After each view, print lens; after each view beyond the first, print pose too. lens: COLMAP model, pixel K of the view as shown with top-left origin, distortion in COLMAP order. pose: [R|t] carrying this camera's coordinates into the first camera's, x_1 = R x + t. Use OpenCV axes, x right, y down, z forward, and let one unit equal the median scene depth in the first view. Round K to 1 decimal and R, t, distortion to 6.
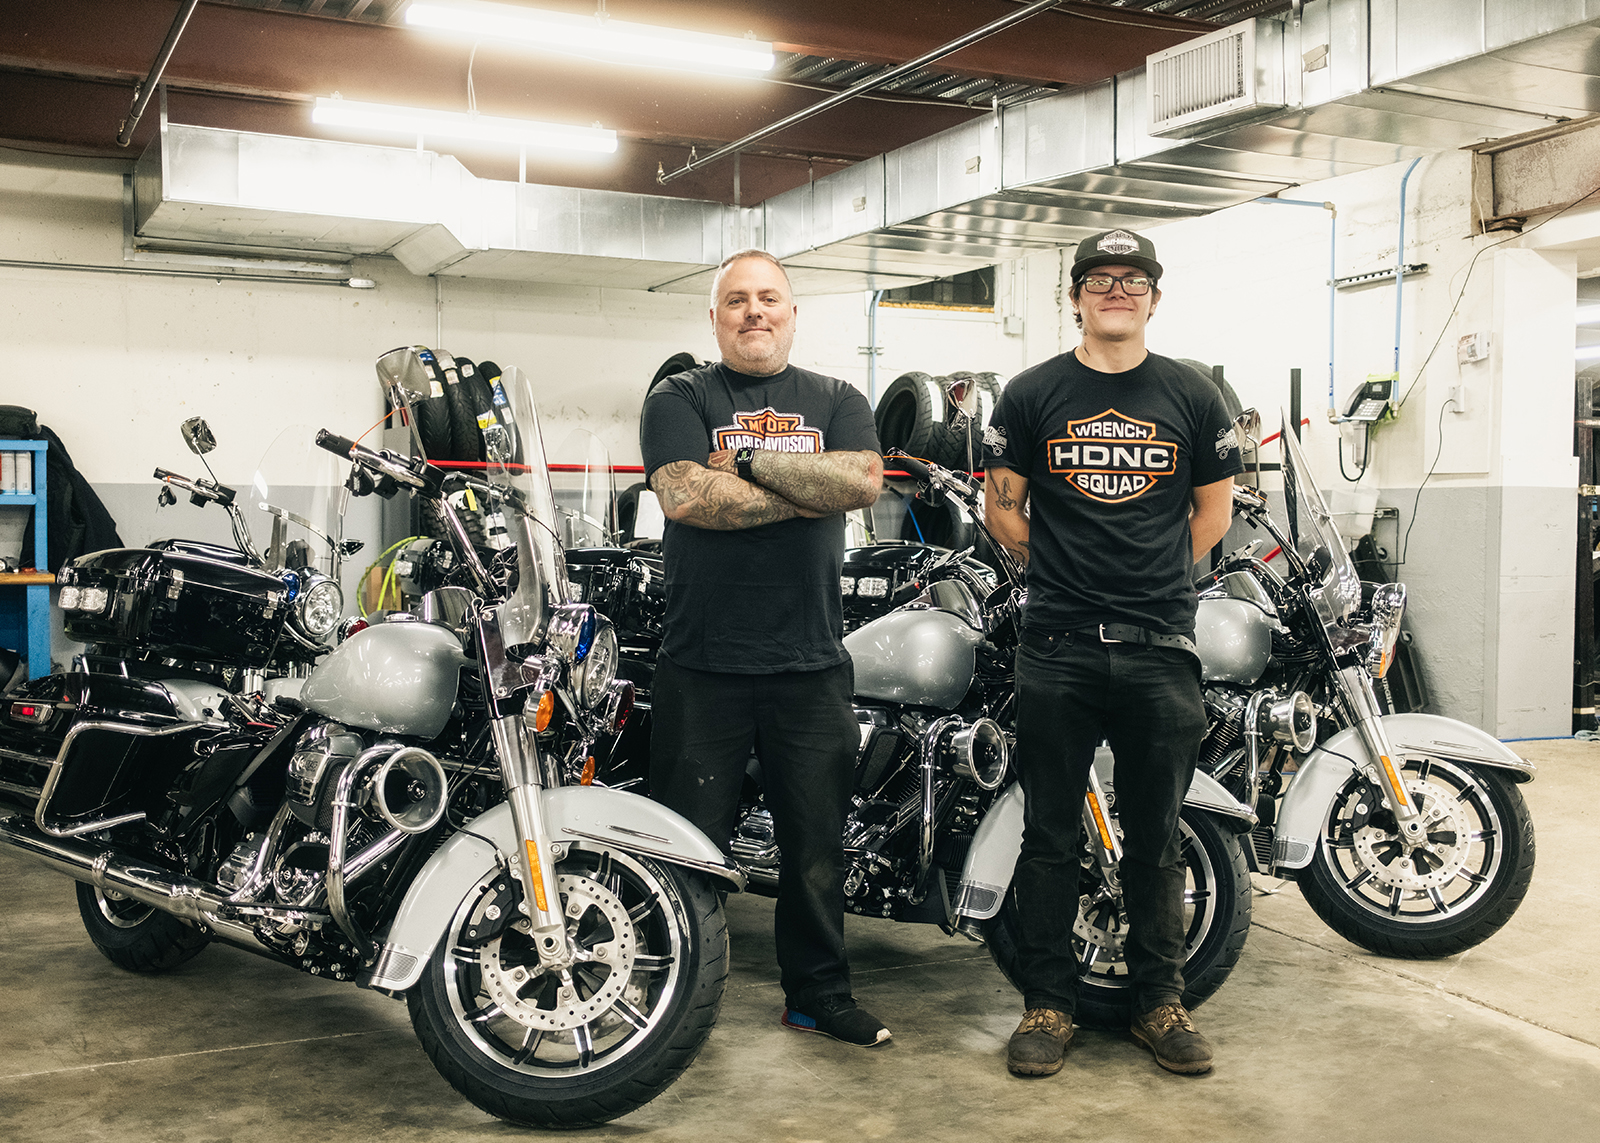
lens RADIAL K [[1805.5, 0, 799.8], [0, 1805.5, 571.3], [0, 0, 1]] dist [-0.029729, 0.000000]
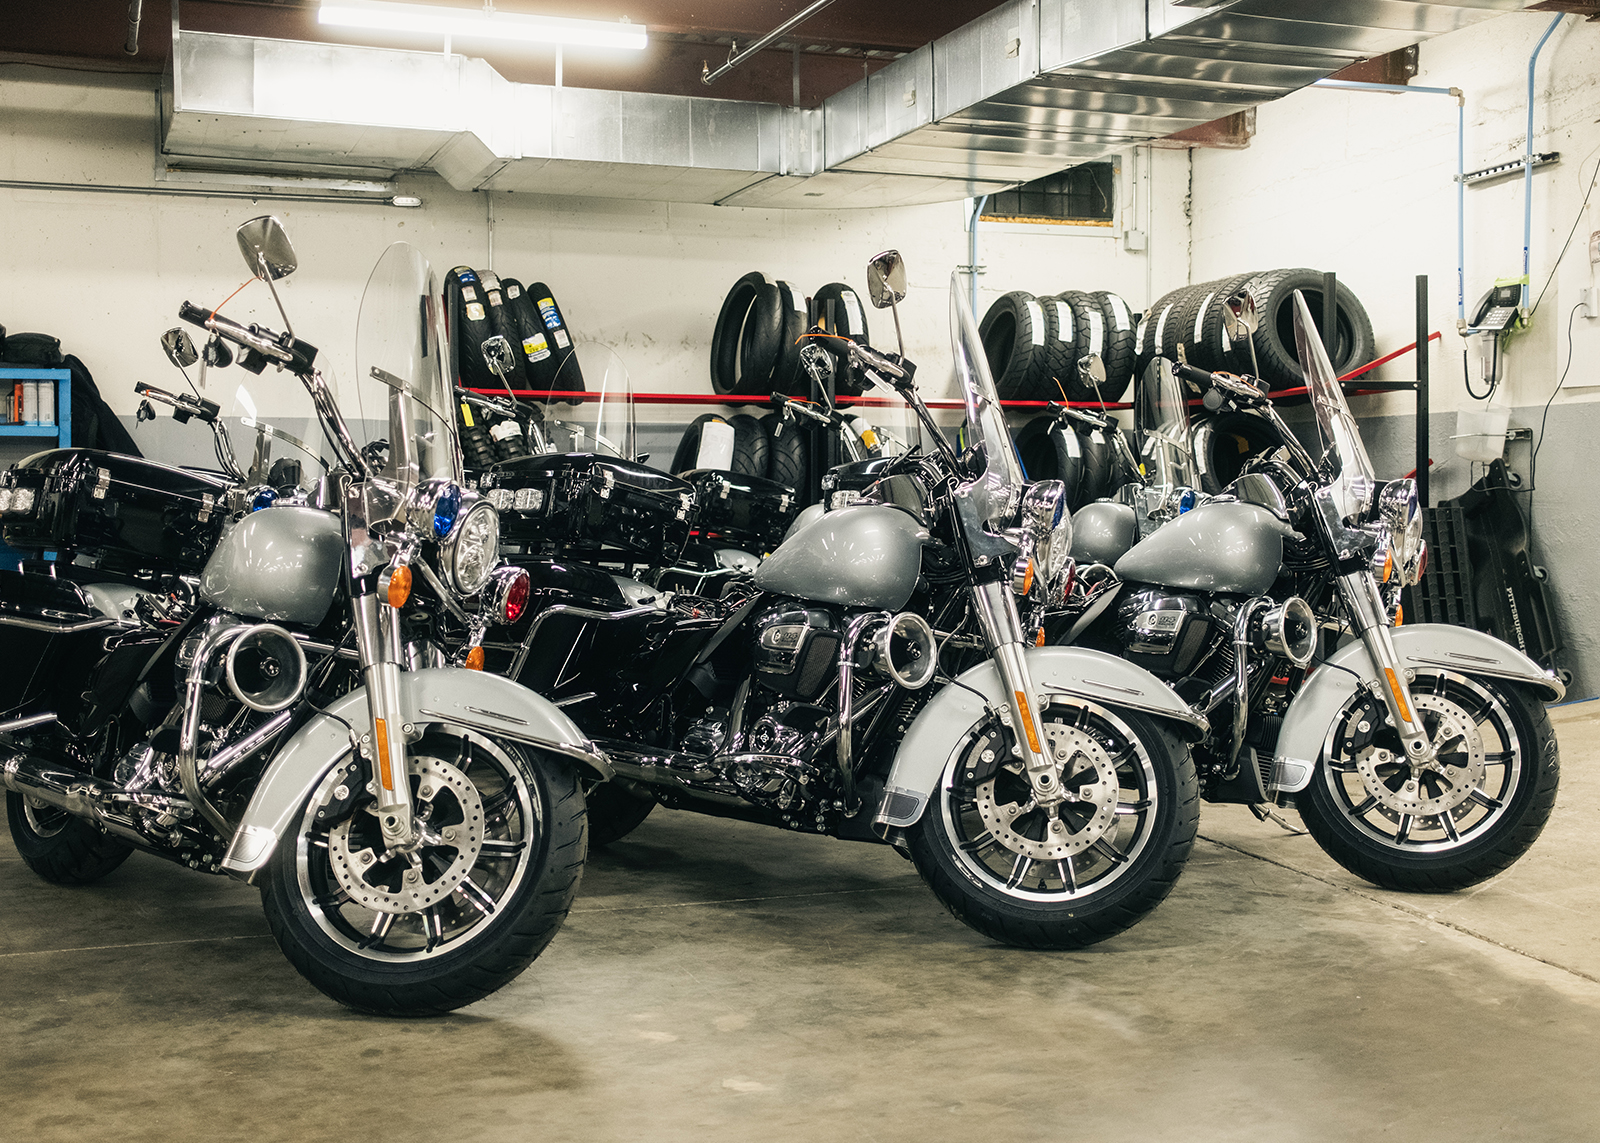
lens RADIAL K [[2038.2, 0, 821.7], [0, 2038.2, 510.6], [0, 0, 1]] dist [-0.032688, 0.000000]
pose [[0.995270, -0.004083, -0.097061, 0.138823], [0.002032, 0.999773, -0.021227, 0.044051], [0.097126, 0.020929, 0.995052, -0.047385]]
